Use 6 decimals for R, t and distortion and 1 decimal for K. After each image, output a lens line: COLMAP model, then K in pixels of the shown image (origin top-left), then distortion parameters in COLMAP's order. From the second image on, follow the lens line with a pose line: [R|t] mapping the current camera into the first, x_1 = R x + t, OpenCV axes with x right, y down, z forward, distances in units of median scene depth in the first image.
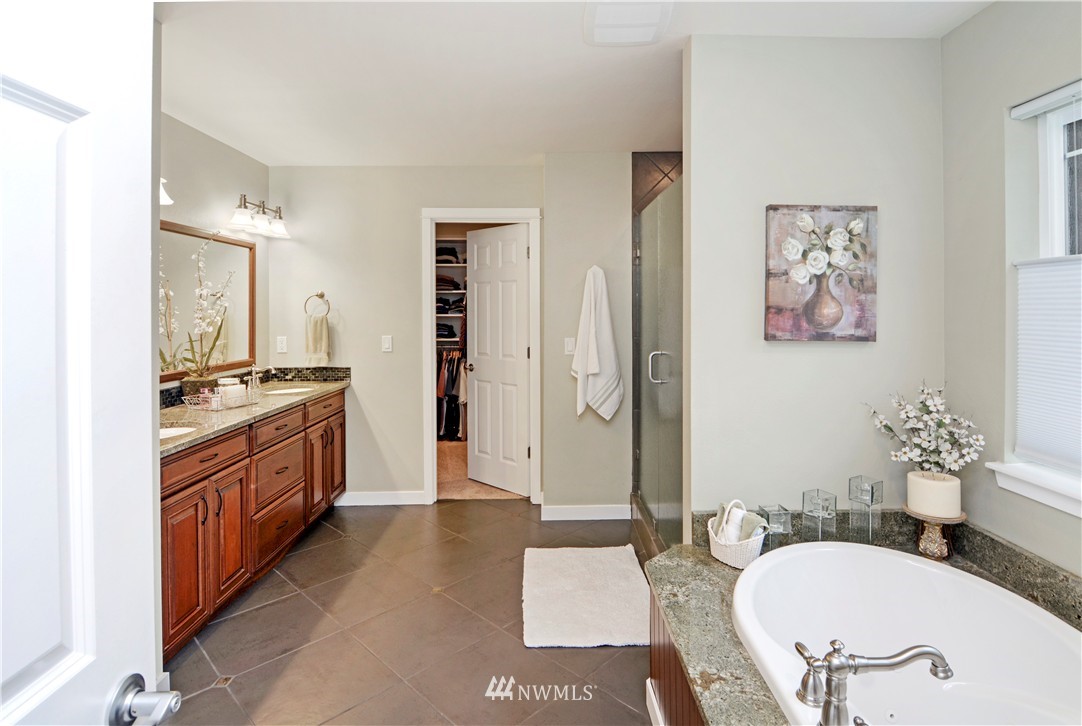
lens RADIAL K [[560.4, 0, 555.7], [0, 560.4, 312.6], [0, 0, 1]] dist [-0.003159, 0.000384]
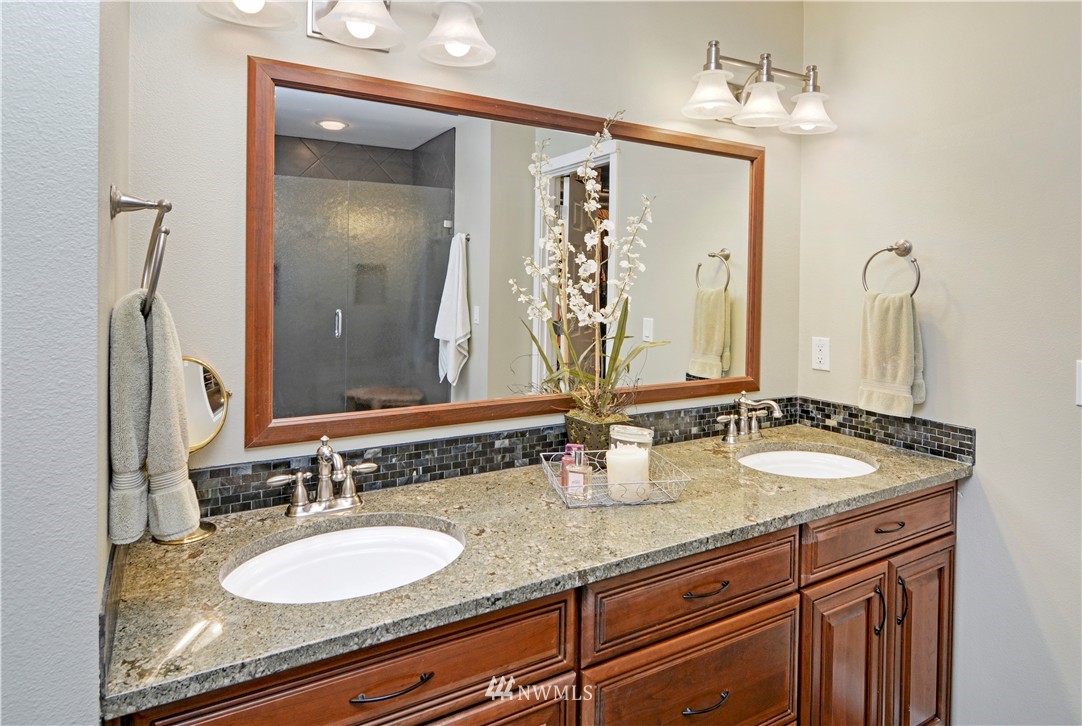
lens RADIAL K [[608.5, 0, 548.5], [0, 608.5, 289.6], [0, 0, 1]] dist [0.001216, 0.000789]
pose [[0.484231, 0.018598, -0.874743, -0.147005], [-0.017635, 0.999778, 0.011494, -0.000243], [0.874763, 0.009861, 0.484452, 0.558326]]
